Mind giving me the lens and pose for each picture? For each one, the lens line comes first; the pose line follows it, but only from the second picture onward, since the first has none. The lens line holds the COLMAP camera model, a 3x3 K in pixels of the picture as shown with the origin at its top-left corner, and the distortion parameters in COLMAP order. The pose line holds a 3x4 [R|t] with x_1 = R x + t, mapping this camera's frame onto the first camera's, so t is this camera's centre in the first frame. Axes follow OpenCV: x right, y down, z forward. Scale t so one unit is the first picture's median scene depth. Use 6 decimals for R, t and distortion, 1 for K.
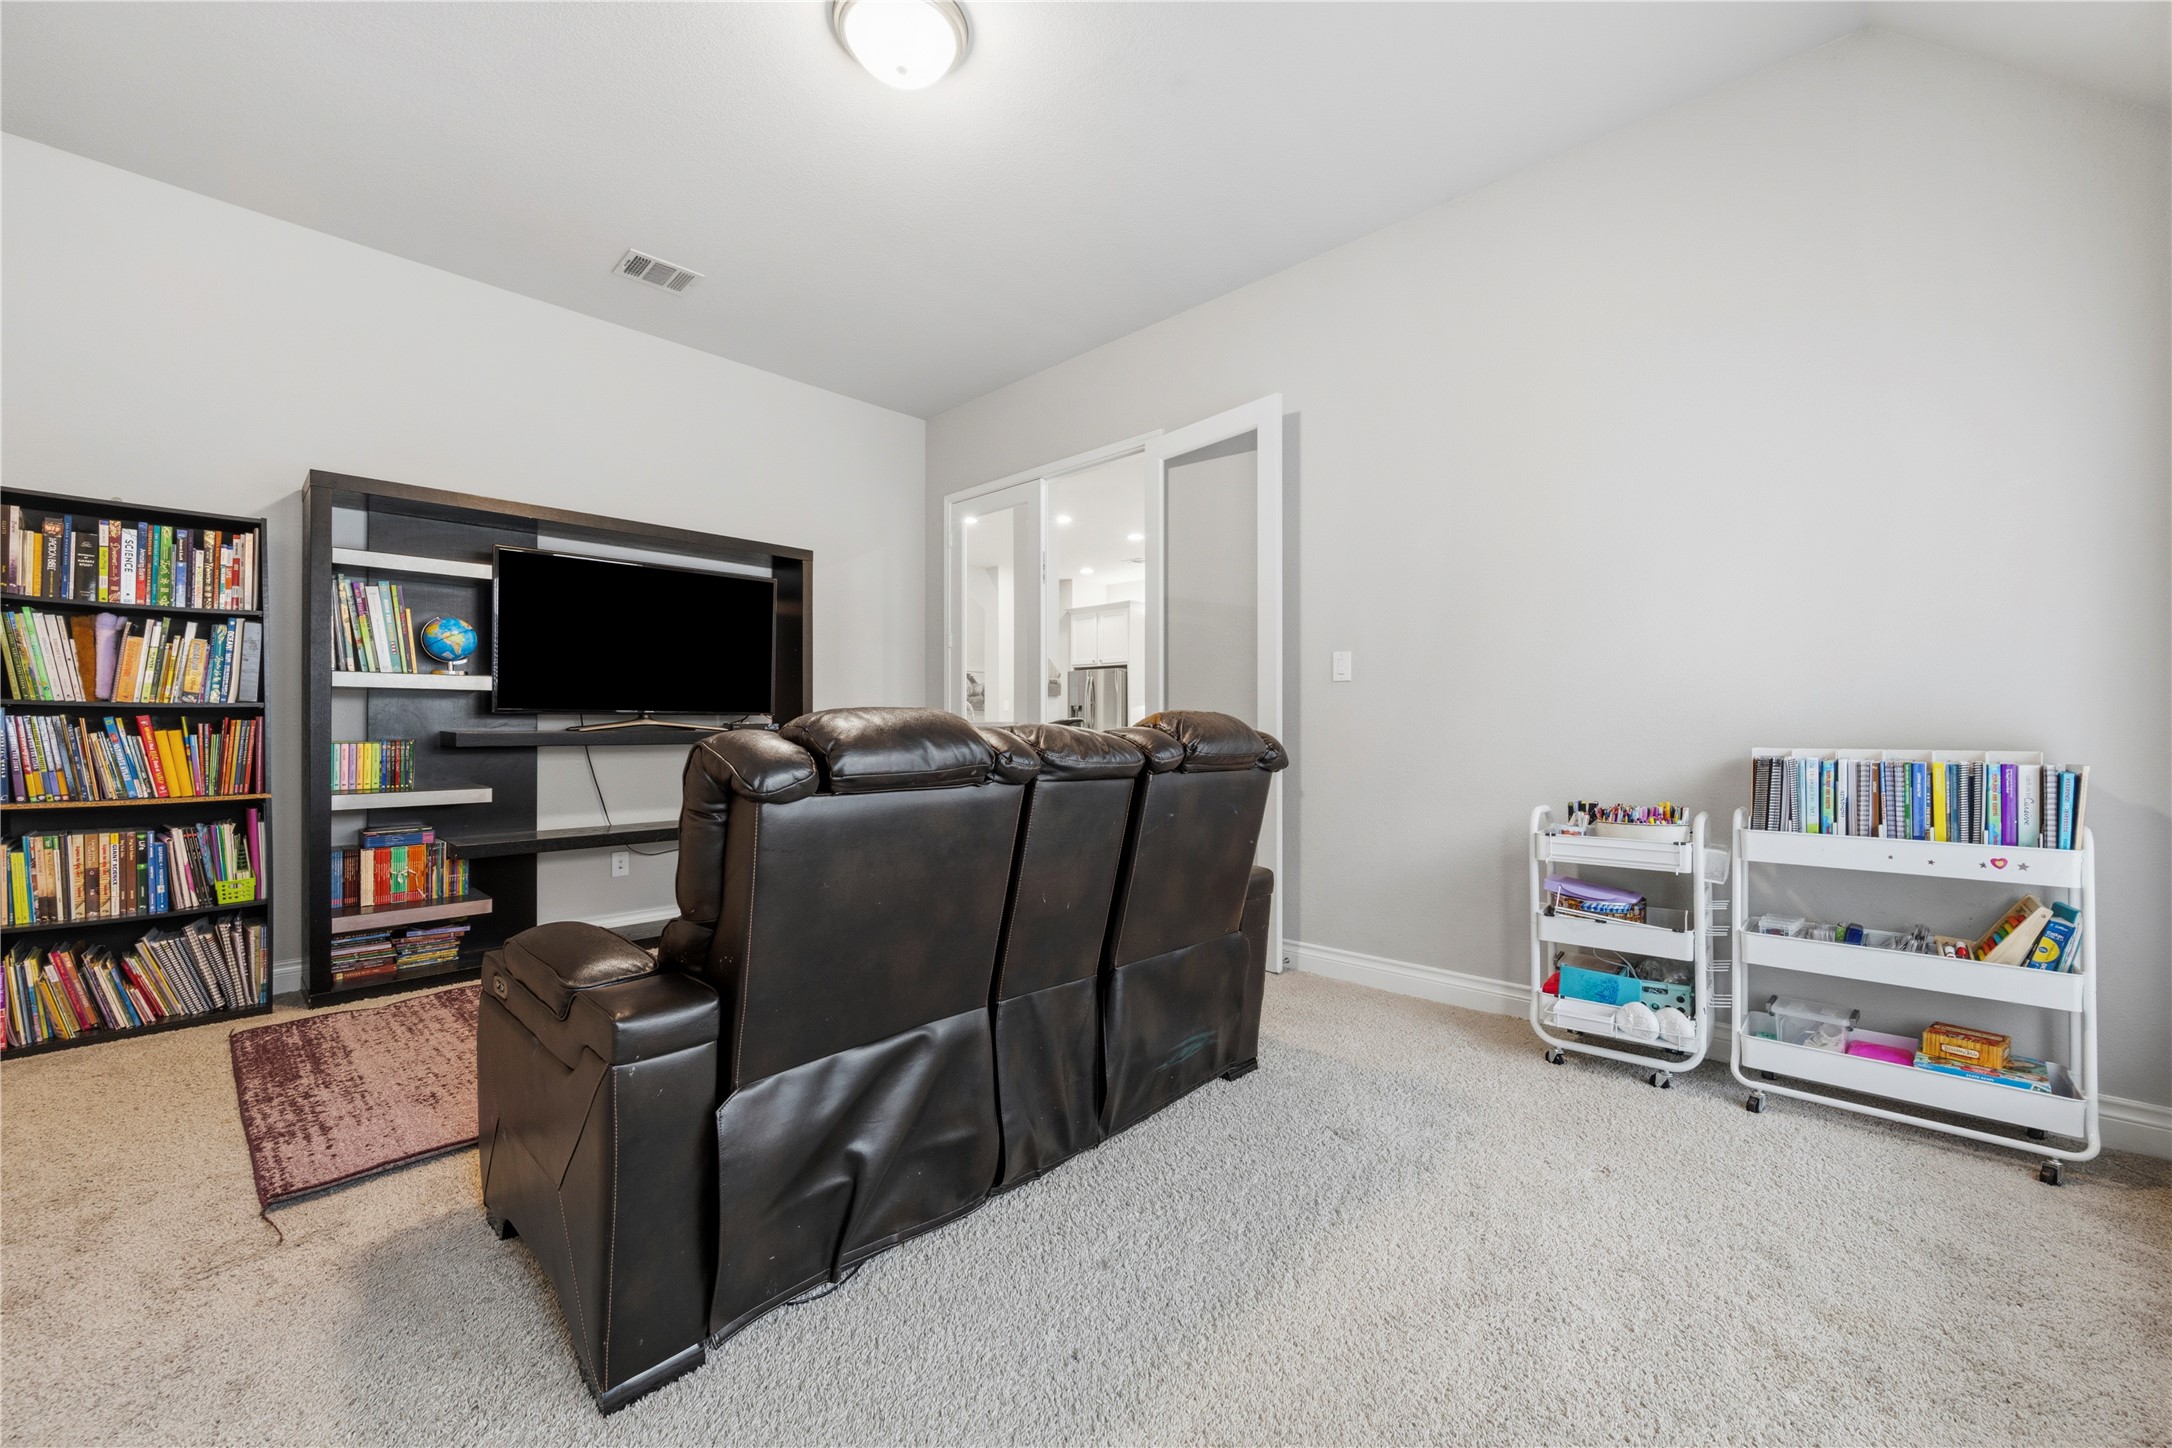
lens RADIAL K [[847.9, 0, 1092.3], [0, 847.9, 725.0], [0, 0, 1]] dist [-0.002635, 0.000787]
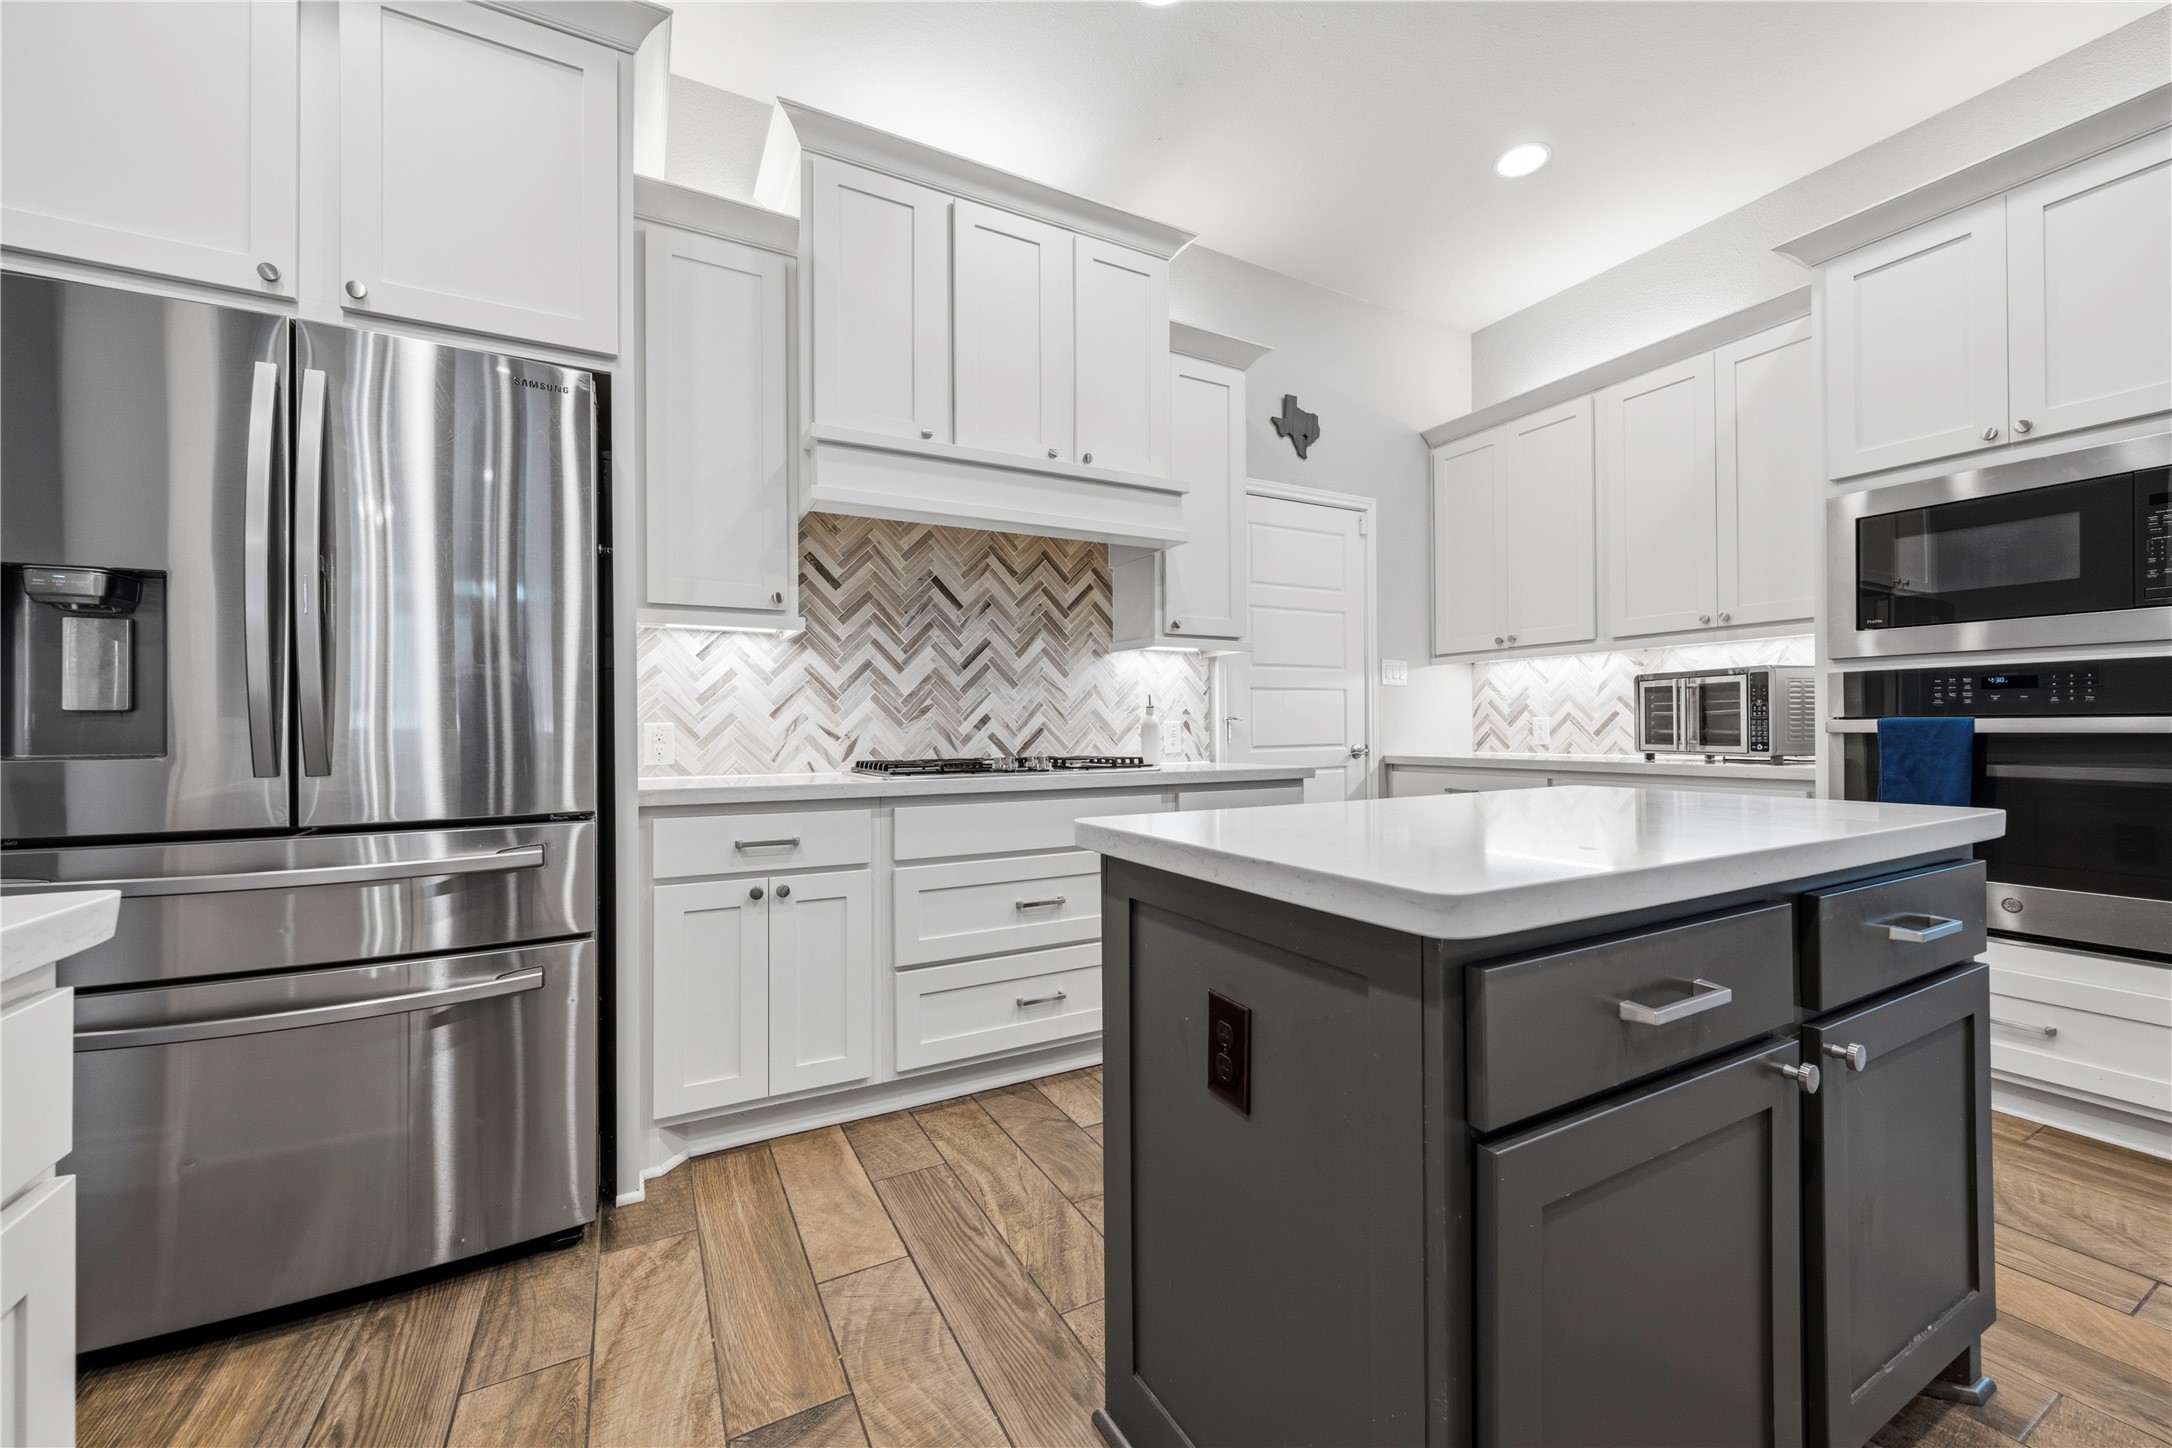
lens RADIAL K [[847.9, 0, 1097.7], [0, 847.9, 724.6], [0, 0, 1]] dist [-0.002635, 0.000787]
pose [[0.313368, 0.002492, 0.949629, -0.087440], [0.006439, 0.999968, -0.004749, 0.000354], [-0.949610, 0.007603, 0.313342, 0.832647]]
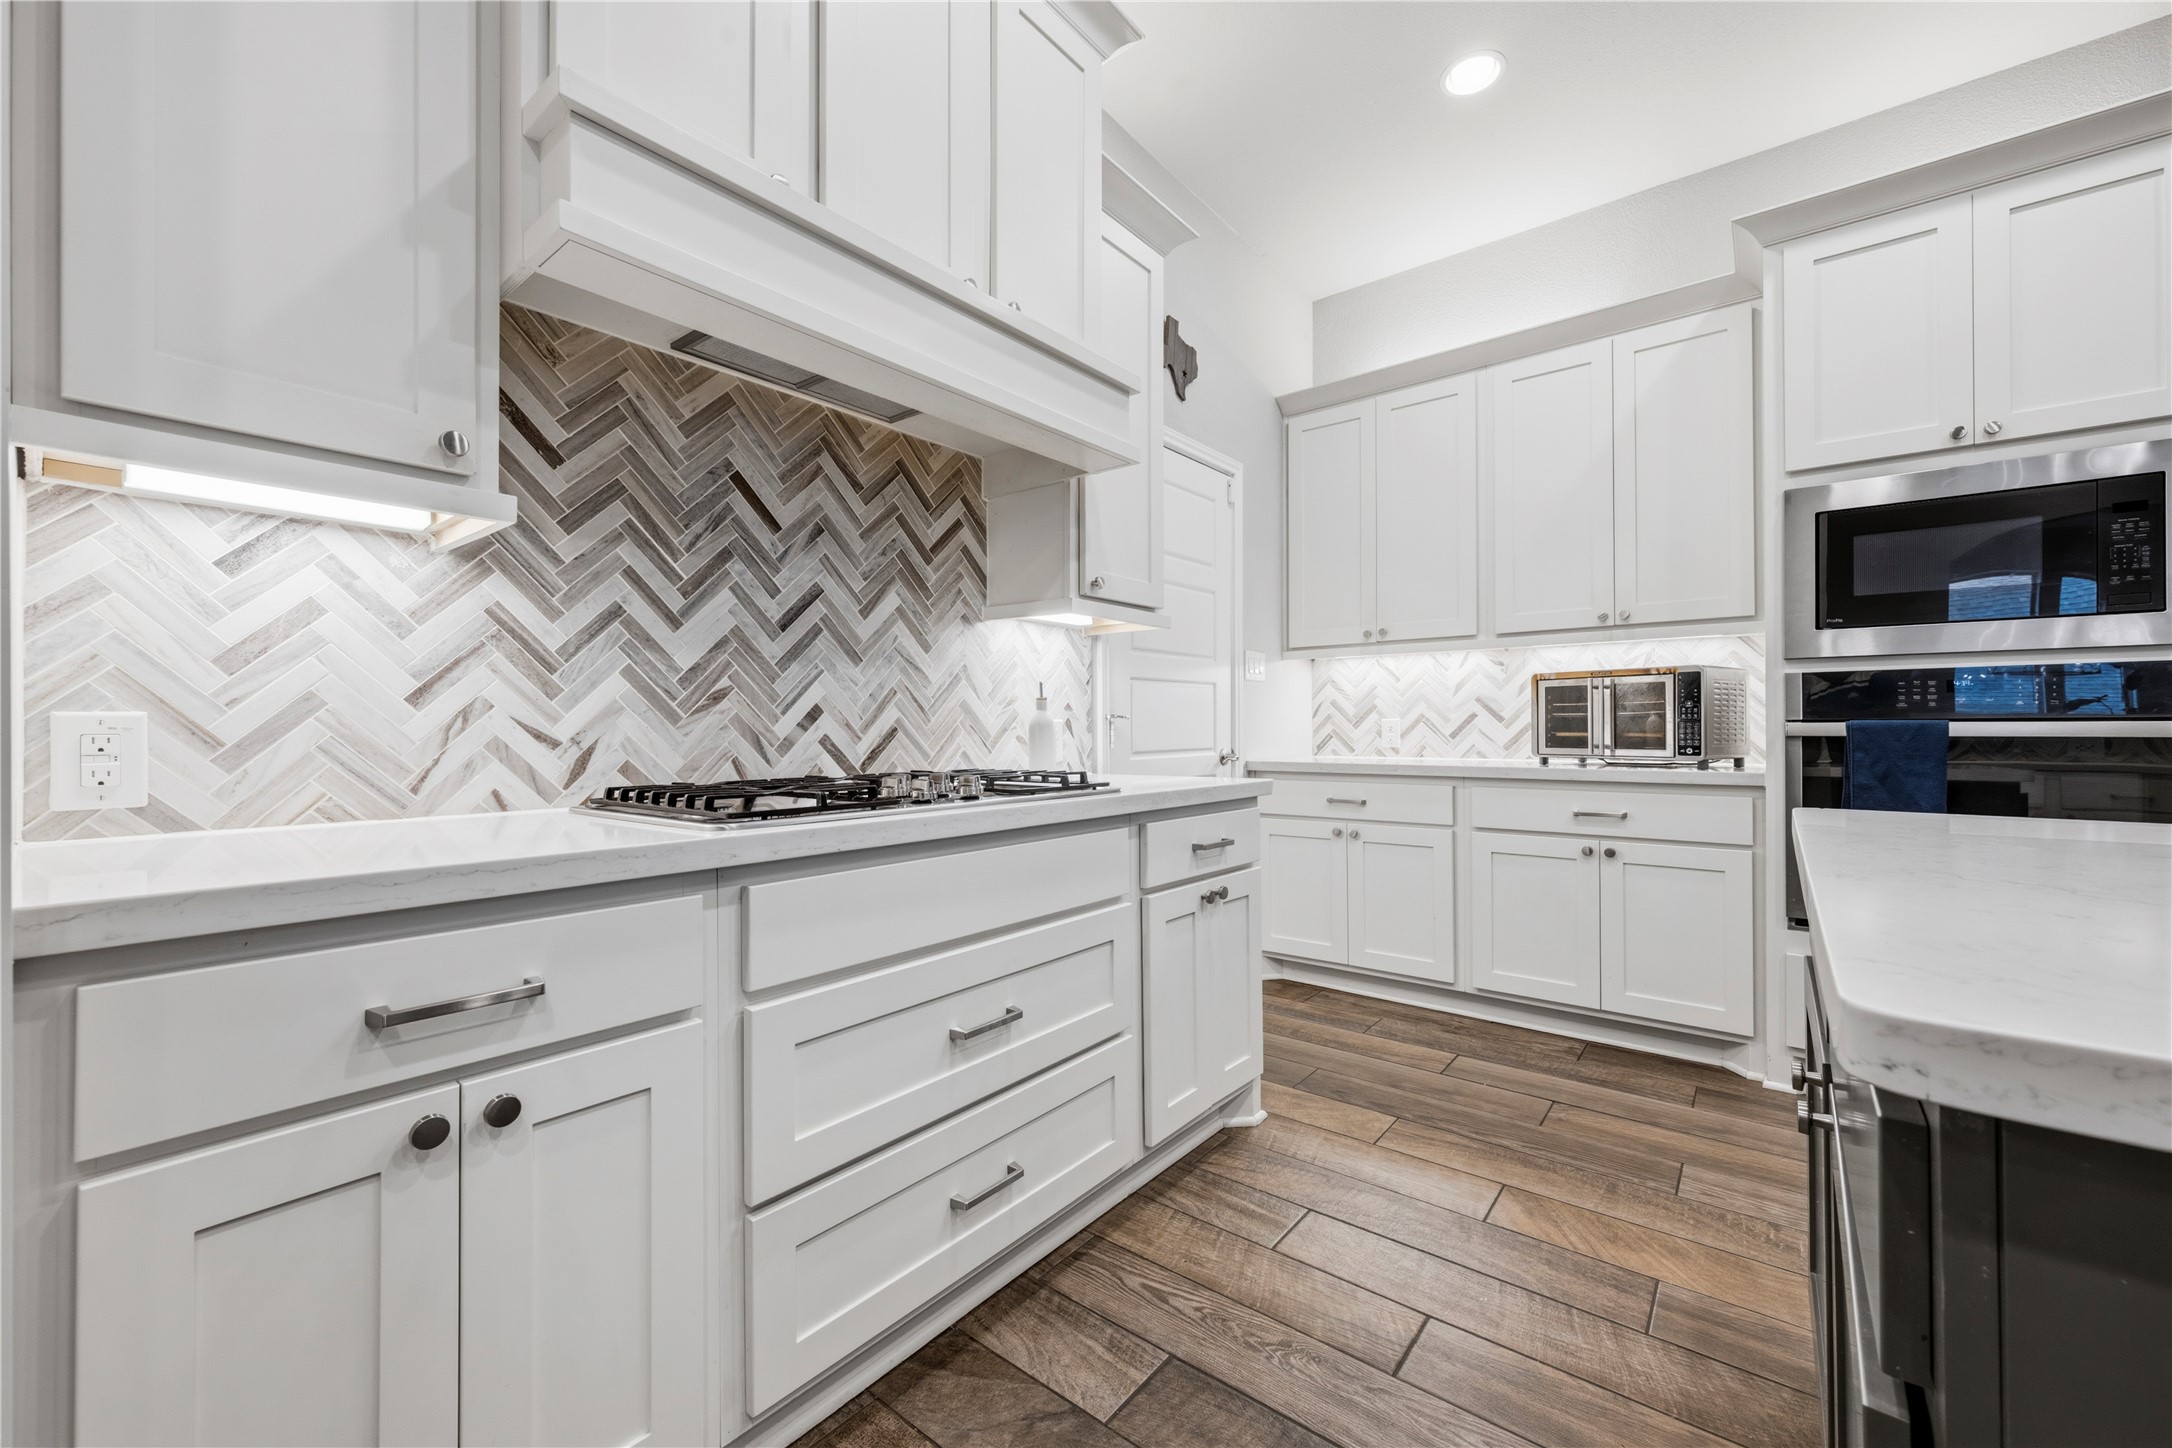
lens RADIAL K [[847.9, 0, 1096.8], [0, 847.9, 724.6], [0, 0, 1]] dist [-0.002635, 0.000787]
pose [[-0.073494, 0.004426, 0.997286, -0.014865], [0.002445, 0.999988, -0.004258, 0.000267], [-0.997293, 0.002125, -0.073504, 0.907433]]
